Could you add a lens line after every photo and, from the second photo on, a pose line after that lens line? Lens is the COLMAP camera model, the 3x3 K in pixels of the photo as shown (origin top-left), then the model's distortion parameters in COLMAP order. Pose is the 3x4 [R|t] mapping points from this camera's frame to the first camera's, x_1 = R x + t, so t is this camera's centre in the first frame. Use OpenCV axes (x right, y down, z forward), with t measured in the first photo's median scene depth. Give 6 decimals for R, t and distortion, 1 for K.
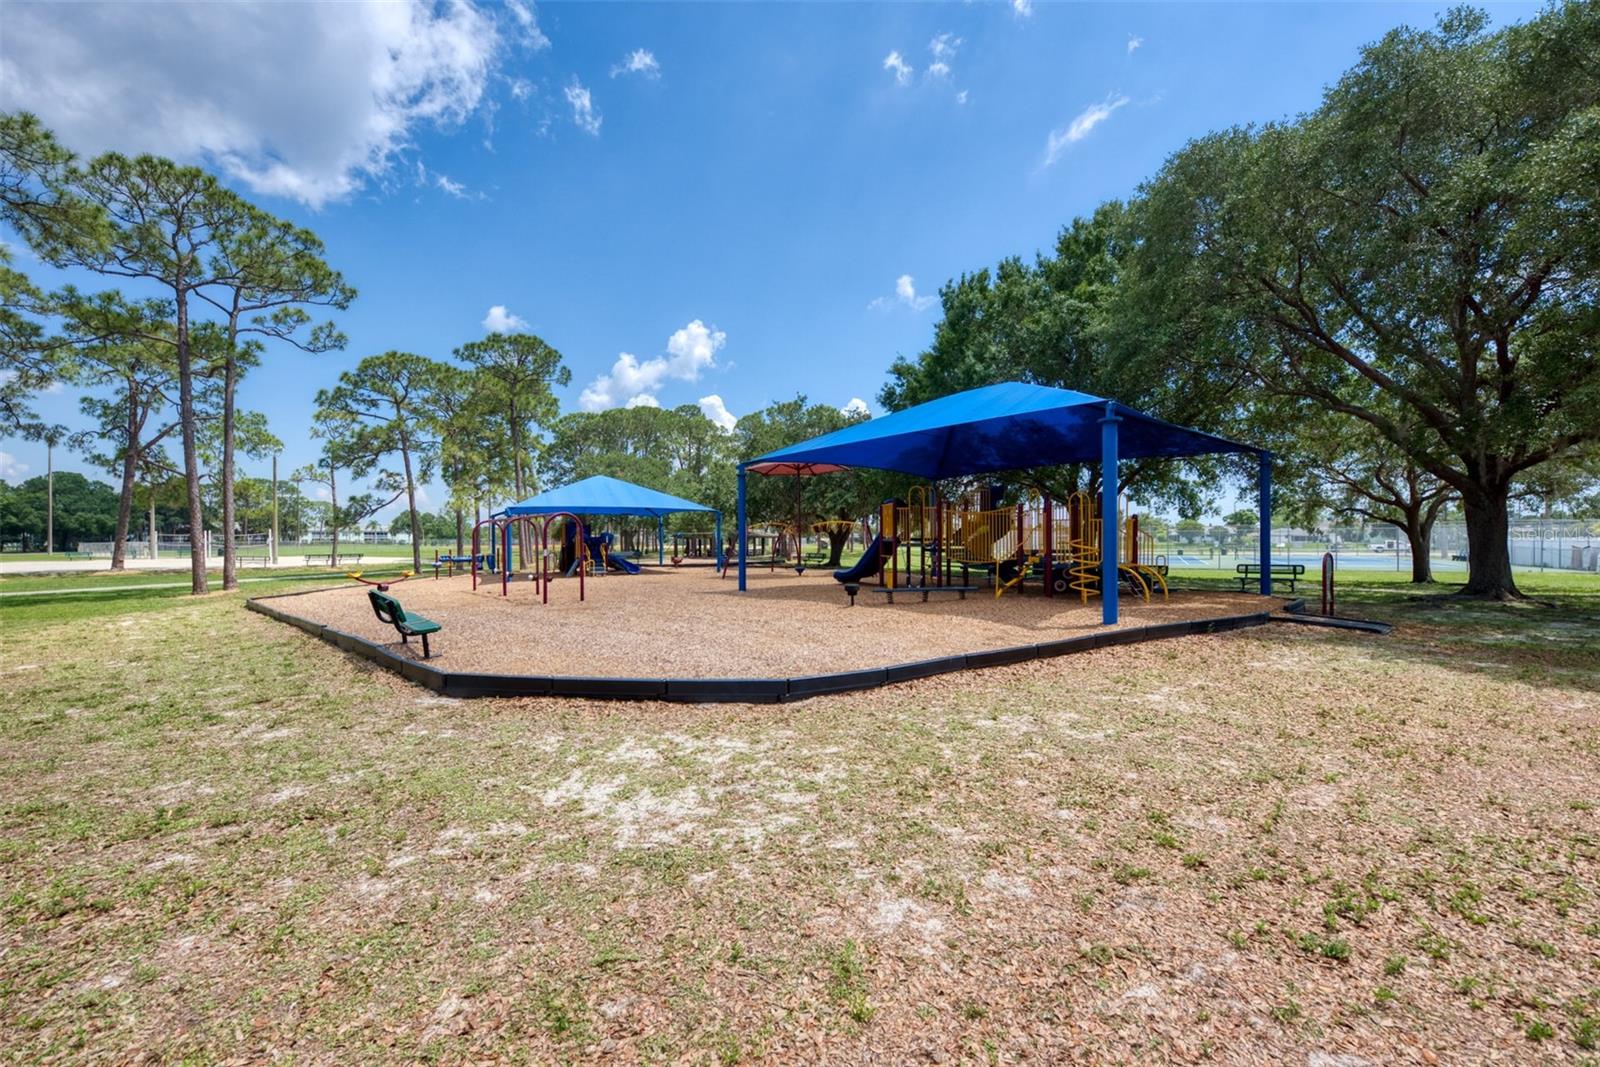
lens RADIAL K [[618.5, 0, 798.9], [0, 618.5, 542.0], [0, 0, 1]] dist [0.000958, -0.000026]
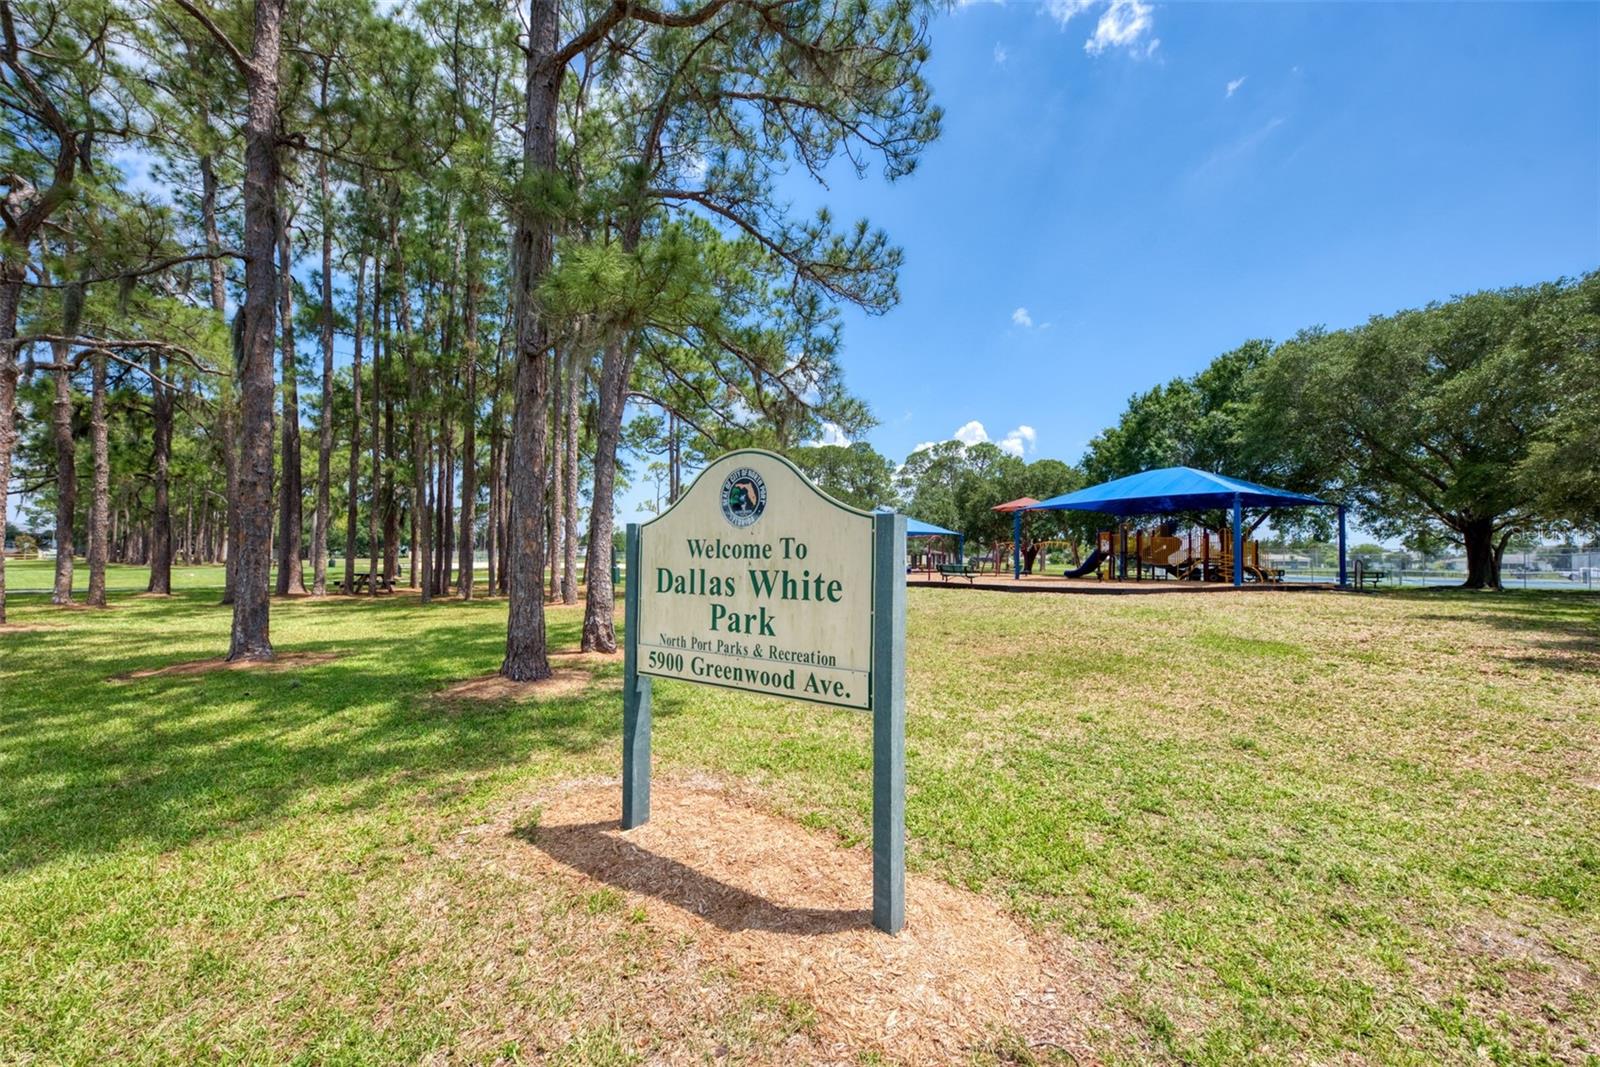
lens RADIAL K [[598.9, 0, 794.6], [0, 598.9, 531.7], [0, 0, 1]] dist [0.017732, 0.000005]
pose [[0.978487, 0.009731, -0.206077, -0.338546], [-0.019445, 0.998790, -0.045167, 0.031359], [0.205389, 0.048203, 0.977493, -0.800732]]
